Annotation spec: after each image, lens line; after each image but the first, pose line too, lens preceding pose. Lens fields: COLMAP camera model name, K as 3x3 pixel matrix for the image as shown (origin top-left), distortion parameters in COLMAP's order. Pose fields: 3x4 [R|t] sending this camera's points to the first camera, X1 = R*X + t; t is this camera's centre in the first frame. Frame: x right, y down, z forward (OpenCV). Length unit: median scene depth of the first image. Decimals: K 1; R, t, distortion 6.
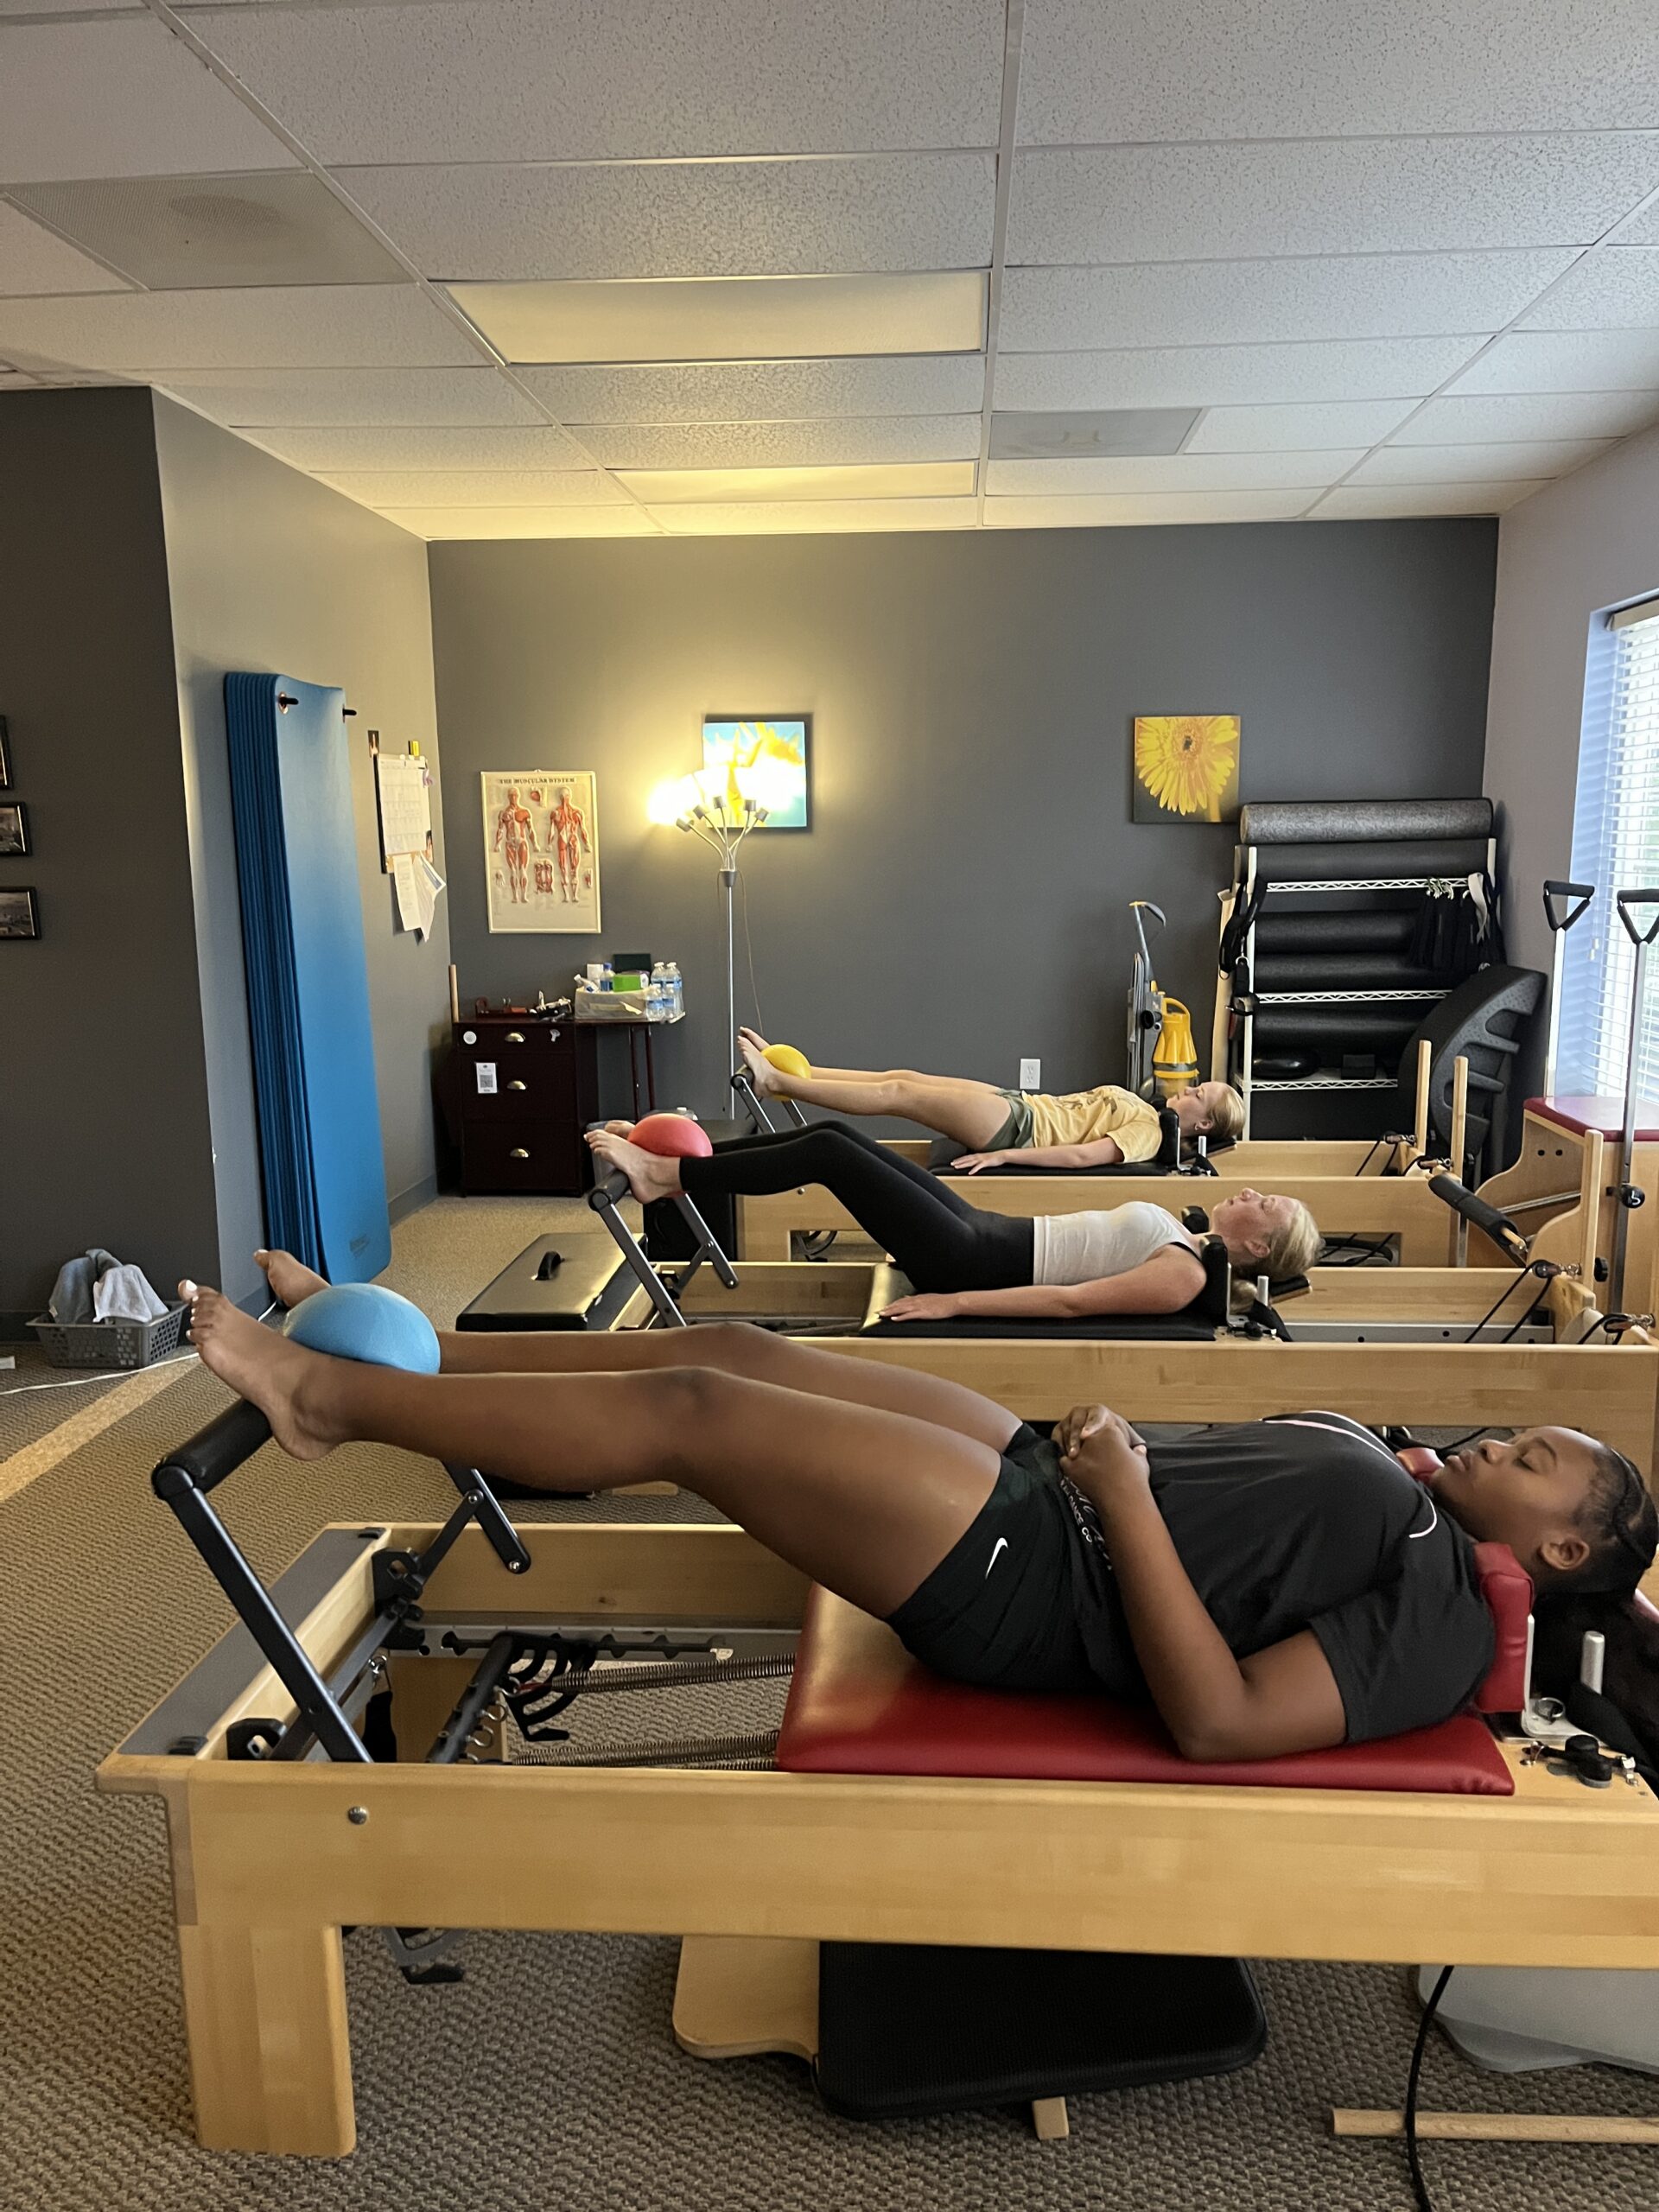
lens RADIAL K [[1617.1, 0, 898.0], [0, 1617.1, 1135.0], [0, 0, 1]] dist [0.048652, -0.064261]
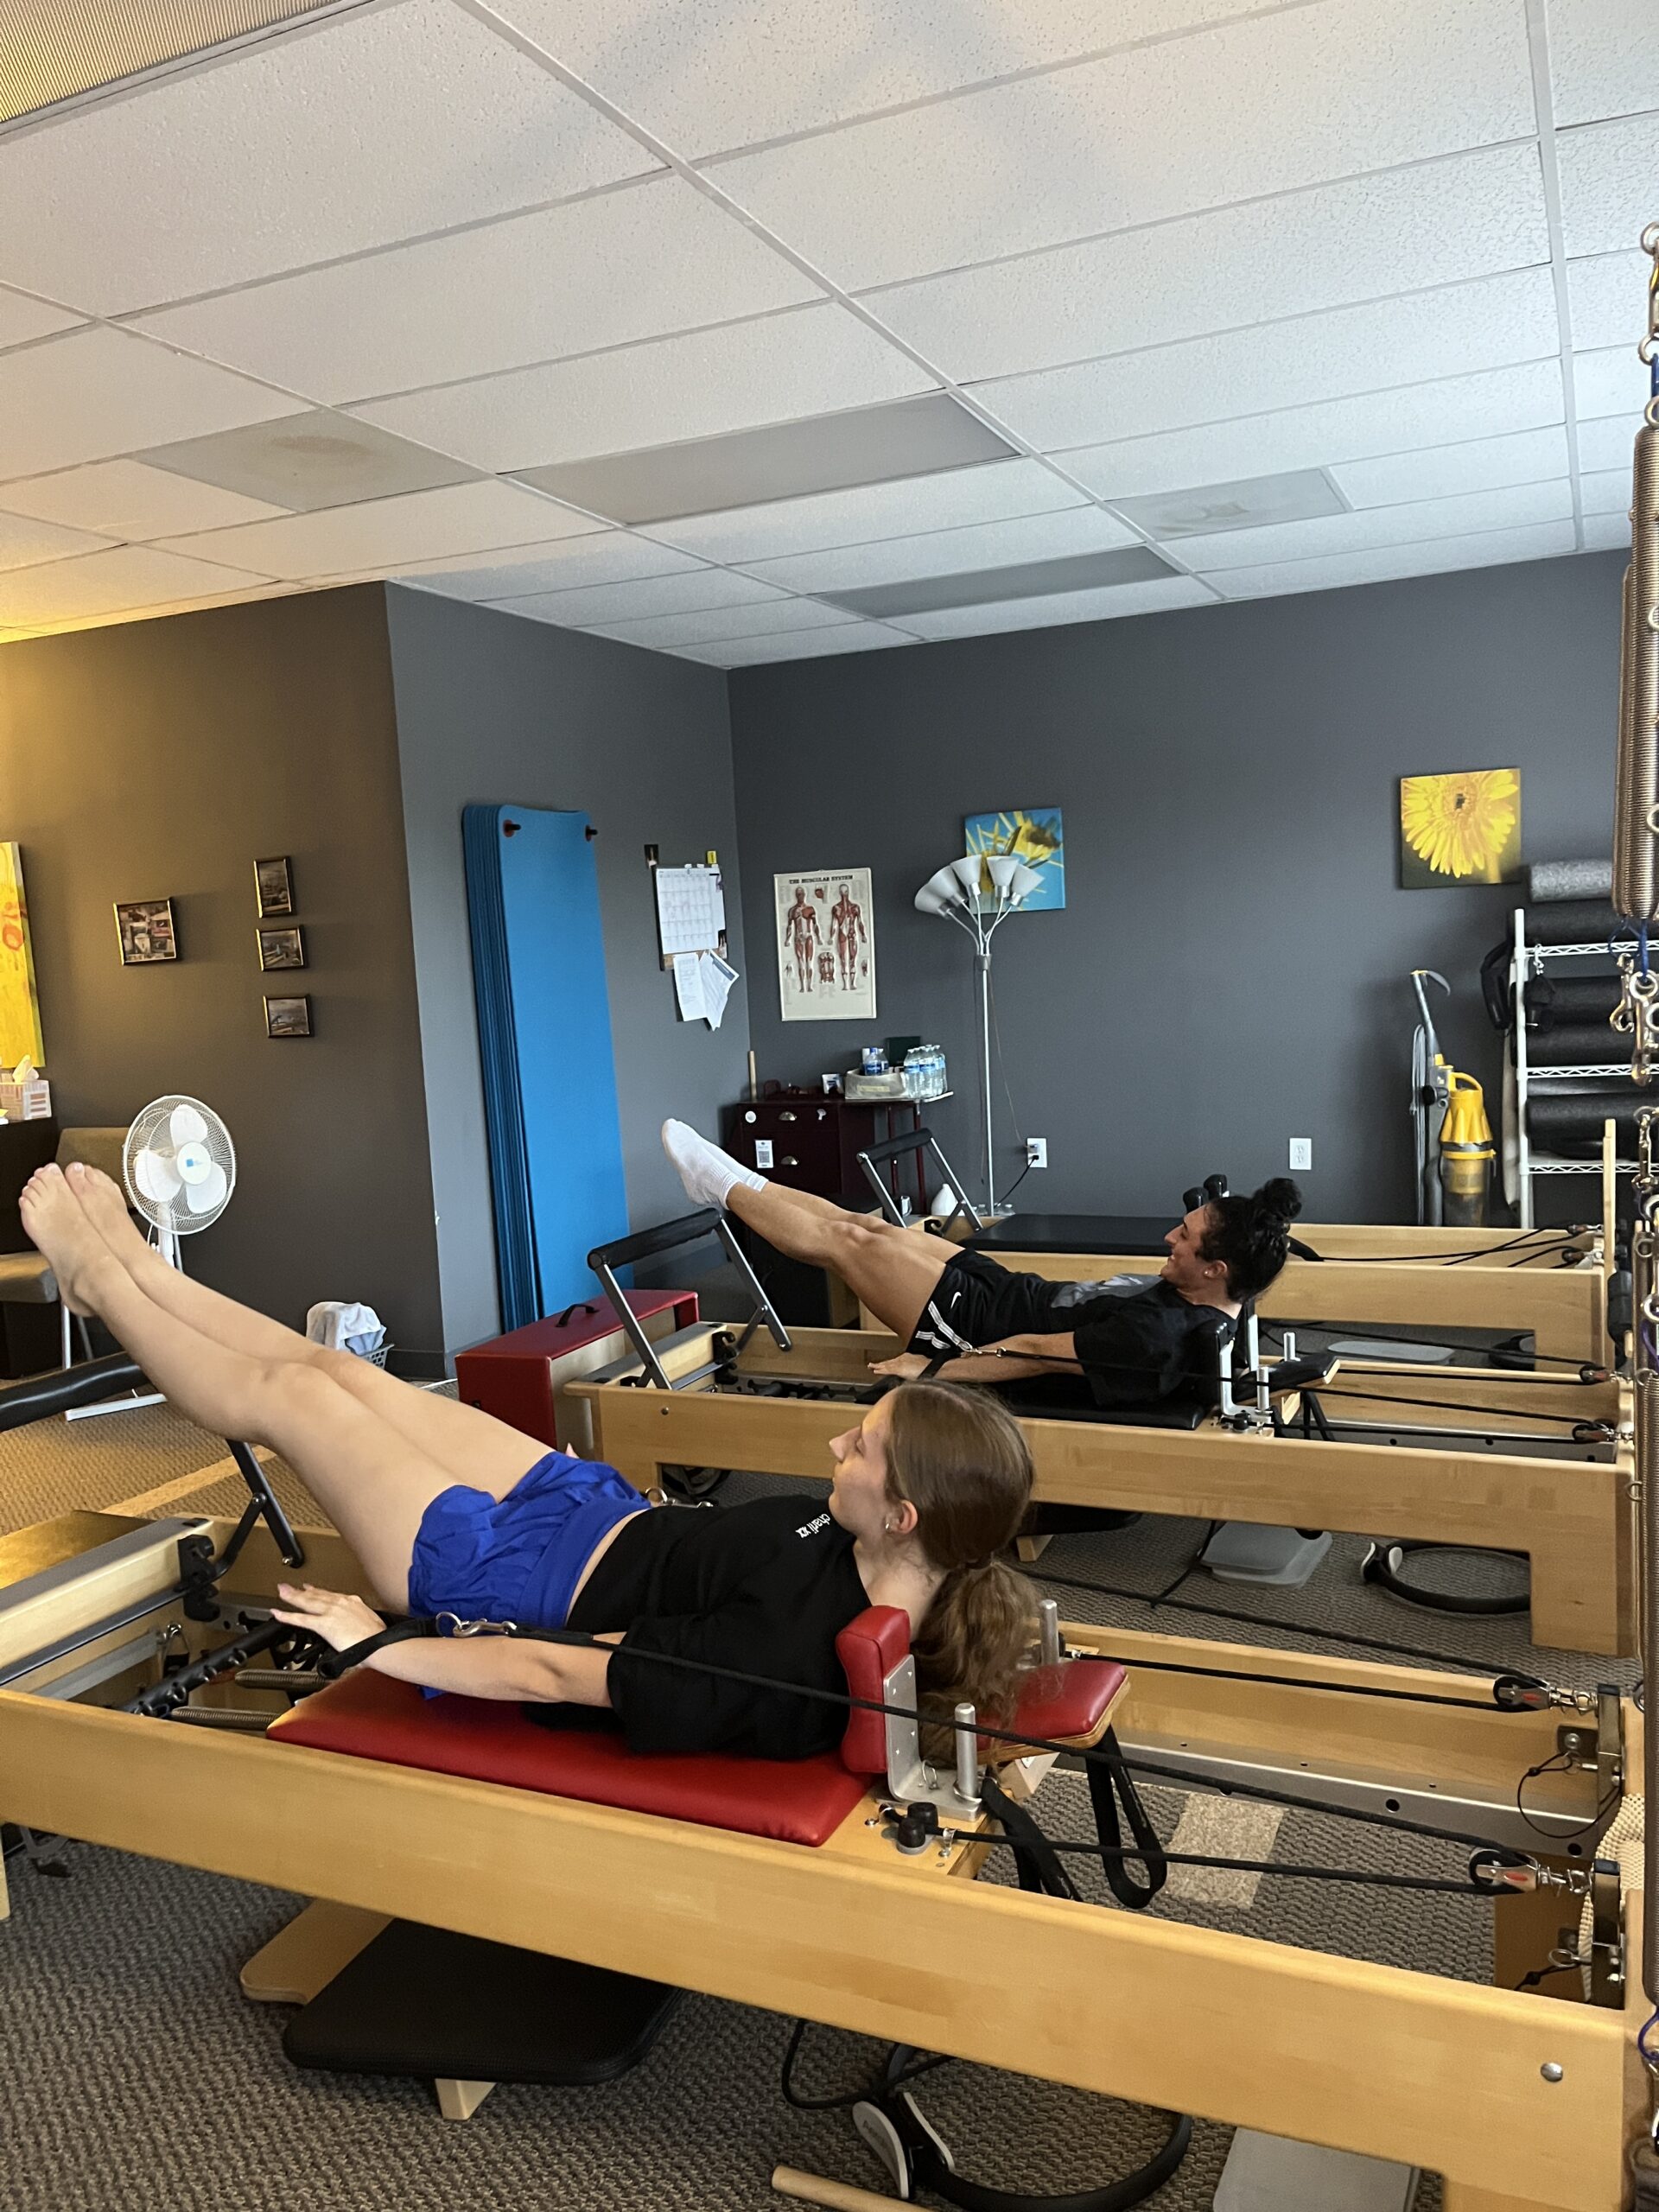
lens RADIAL K [[1617.1, 0, 821.6], [0, 1617.1, 1132.0], [0, 0, 1]] dist [0.048652, -0.064261]
pose [[0.935746, 0.001619, -0.352671, 0.164552], [-0.019745, 0.998662, -0.047805, 0.000929], [0.352122, 0.051697, 0.934525, 0.004307]]
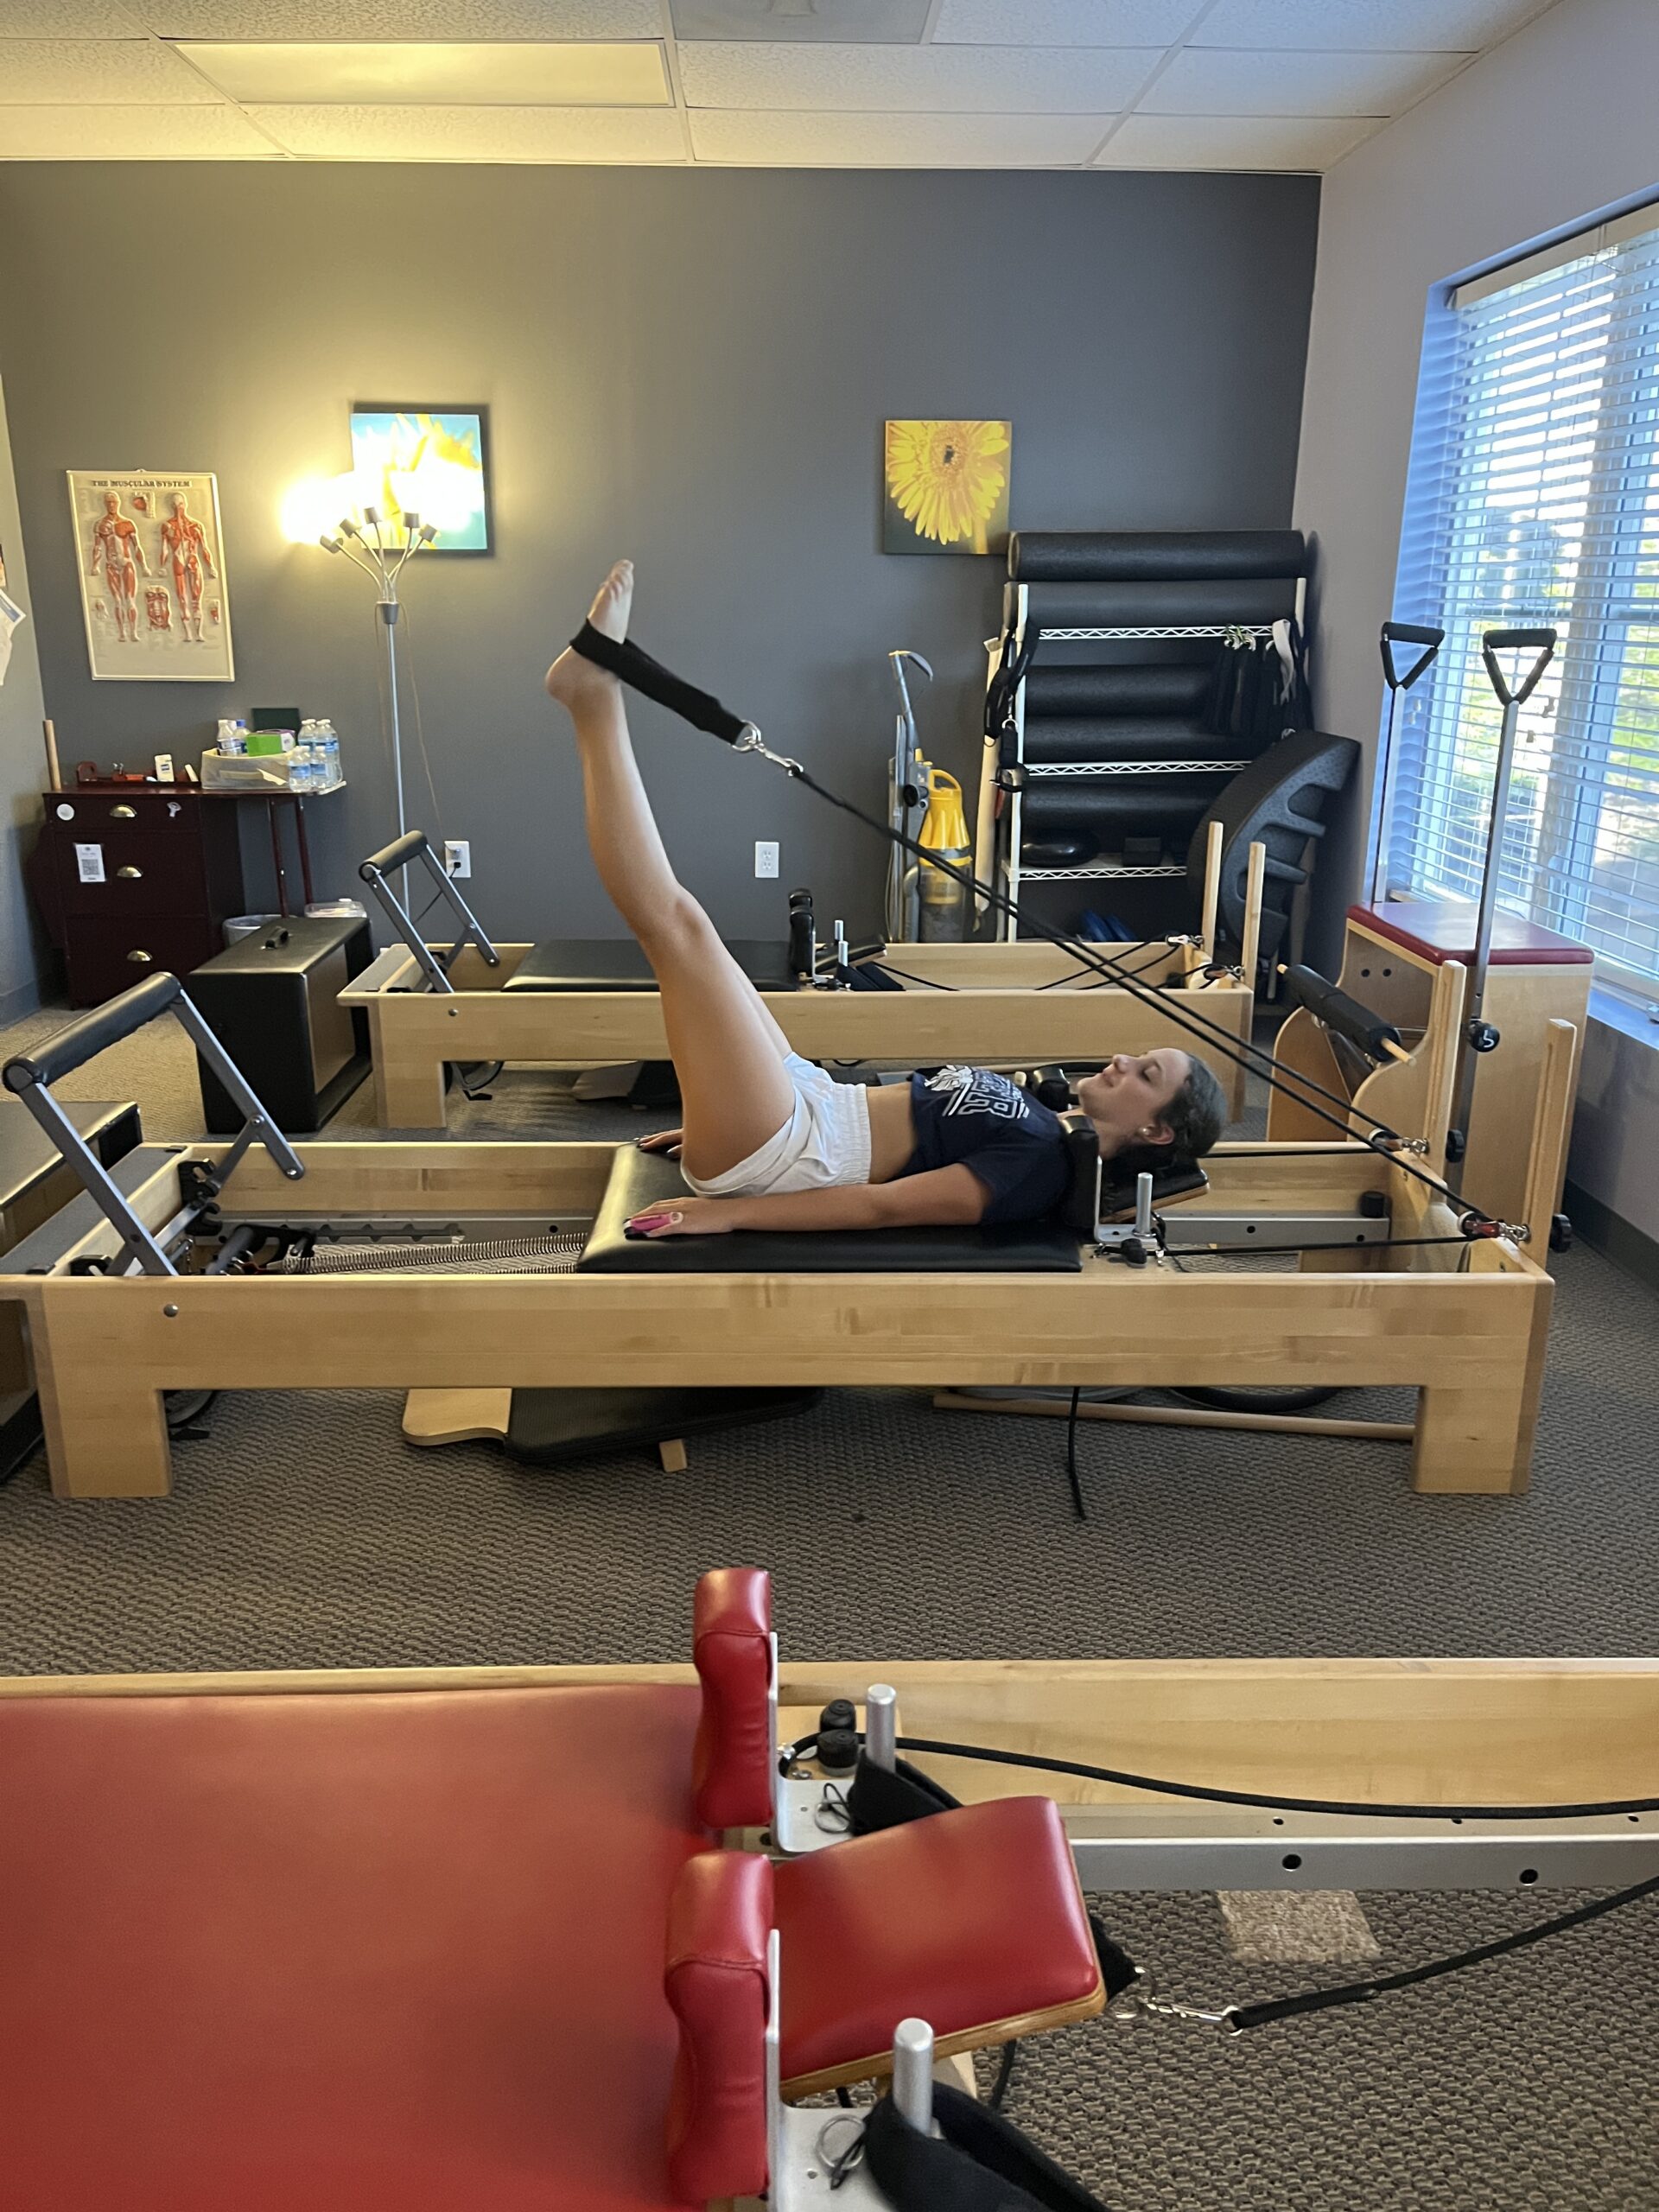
lens RADIAL K [[1617.1, 0, 865.8], [0, 1617.1, 1117.2], [0, 0, 1]] dist [0.048652, -0.064261]
pose [[0.994669, -0.015405, 0.101966, 0.046437], [0.002652, 0.992273, 0.124049, -0.009203], [-0.103090, -0.123117, 0.987023, 0.144195]]
